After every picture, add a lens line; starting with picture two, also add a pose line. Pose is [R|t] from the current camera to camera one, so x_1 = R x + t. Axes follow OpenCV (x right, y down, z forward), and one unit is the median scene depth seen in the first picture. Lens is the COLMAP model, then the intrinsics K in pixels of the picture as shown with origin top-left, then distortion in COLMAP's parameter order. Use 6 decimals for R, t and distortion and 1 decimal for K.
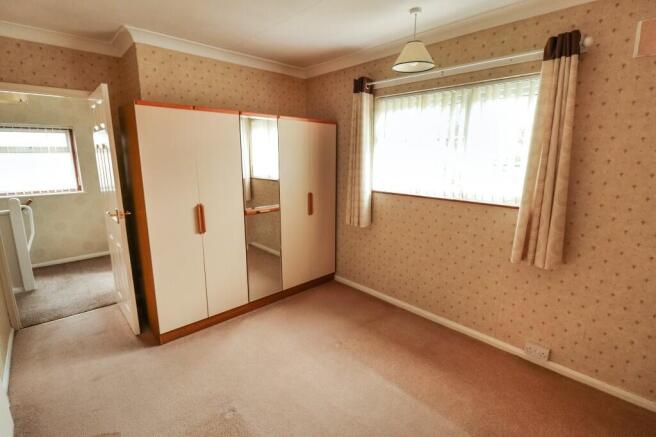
lens RADIAL K [[309.4, 0, 331.6], [0, 309.4, 217.1], [0, 0, 1]] dist [0.002997, -0.014350]
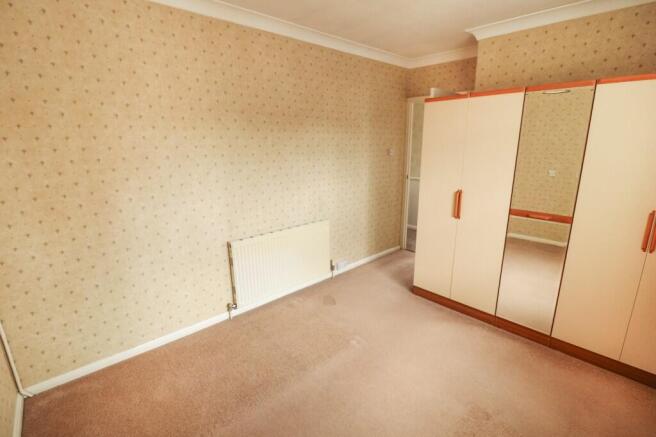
lens RADIAL K [[309.4, 0, 331.6], [0, 309.4, 217.1], [0, 0, 1]] dist [0.002997, -0.014350]
pose [[-0.021249, 0.229129, -0.973164, 0.572443], [-0.188596, 0.954990, 0.228968, -0.105486], [0.981825, 0.188400, 0.022920, 0.538967]]
